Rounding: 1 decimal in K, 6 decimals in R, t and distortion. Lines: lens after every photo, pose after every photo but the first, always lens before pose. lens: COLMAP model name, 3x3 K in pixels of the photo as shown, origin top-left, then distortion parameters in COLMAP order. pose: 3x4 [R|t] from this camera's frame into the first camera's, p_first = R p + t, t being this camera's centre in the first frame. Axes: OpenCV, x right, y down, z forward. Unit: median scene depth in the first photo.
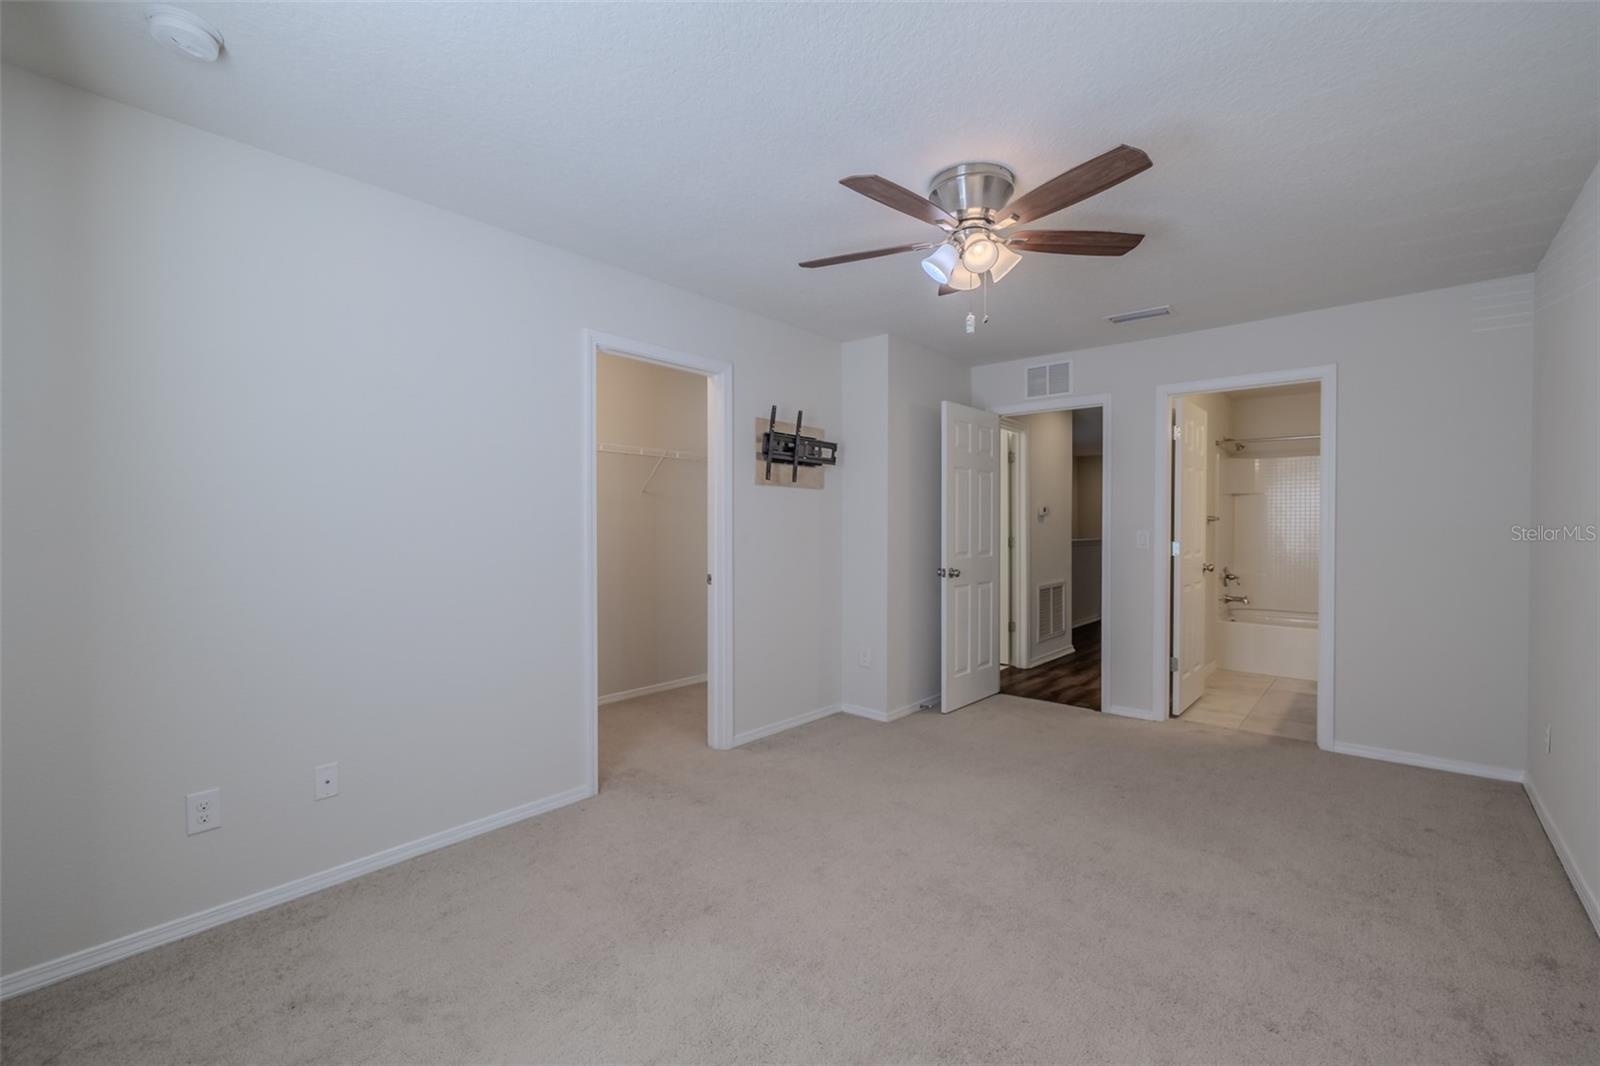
lens RADIAL K [[677.6, 0, 798.8], [0, 677.6, 529.0], [0, 0, 1]] dist [-0.000411, -0.000051]
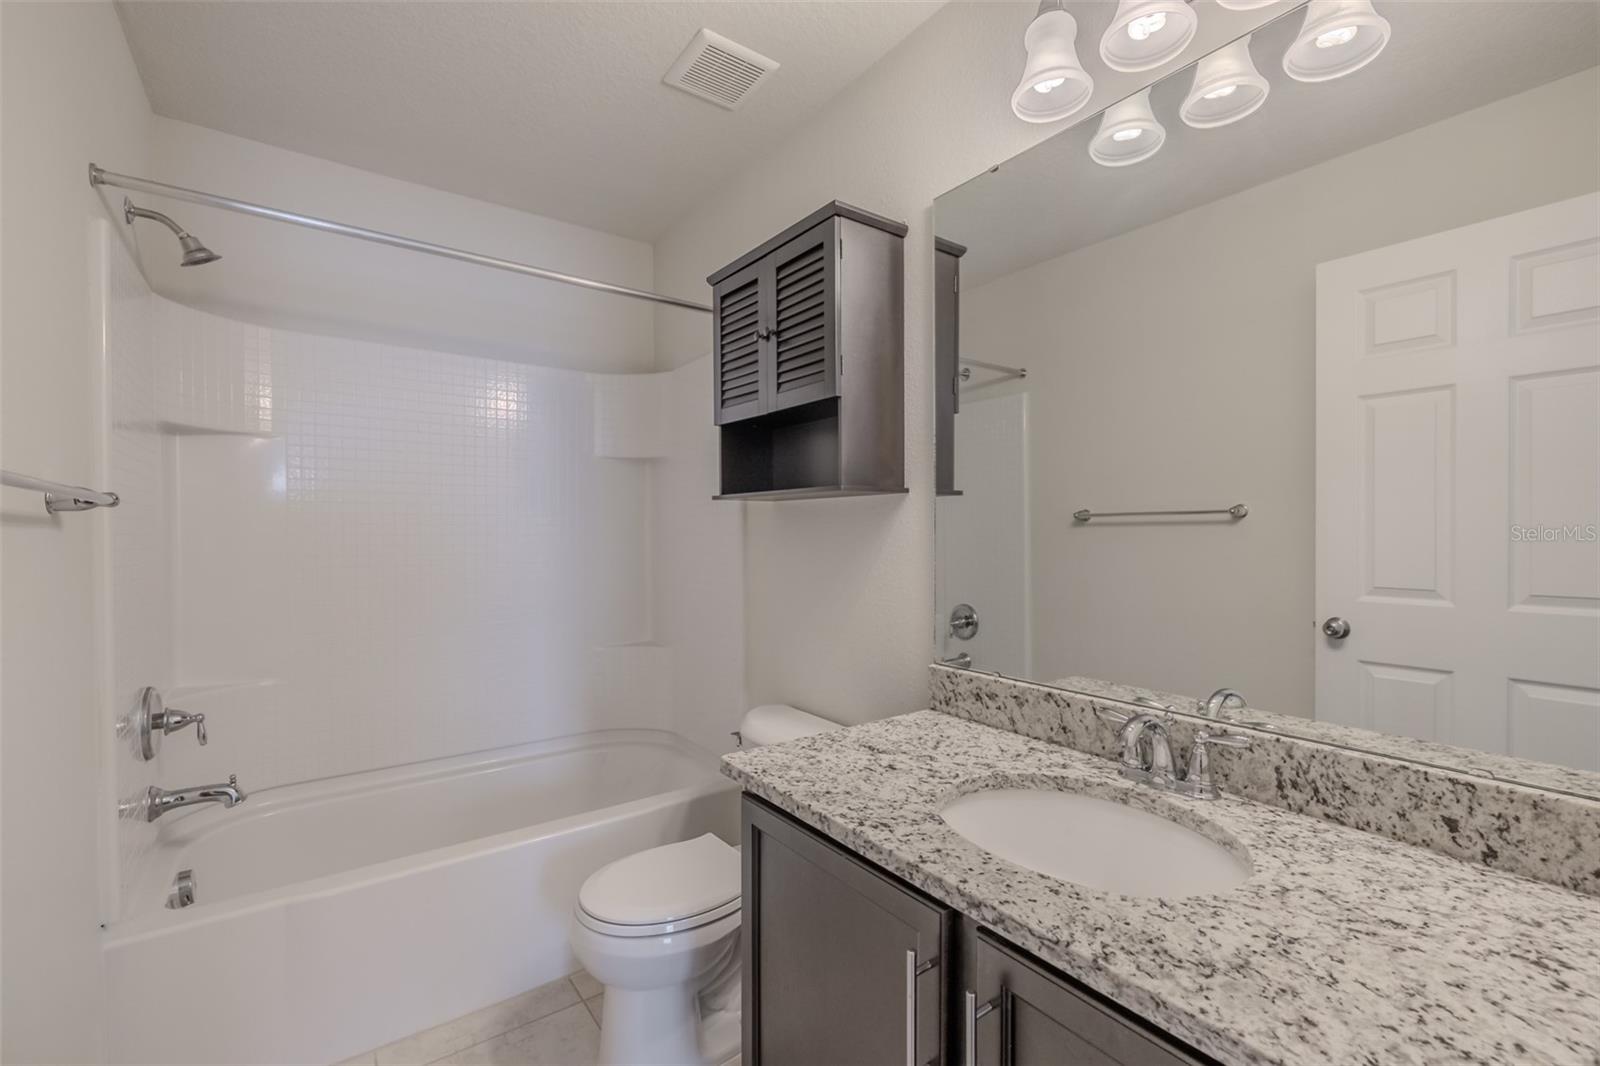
lens RADIAL K [[677.6, 0, 799.7], [0, 677.6, 537.1], [0, 0, 1]] dist [-0.000411, -0.000051]
pose [[0.215160, -0.014189, 0.976476, 0.424450], [0.013769, 0.999839, 0.011495, -0.003305], [-0.976482, 0.010972, 0.215321, 0.689126]]
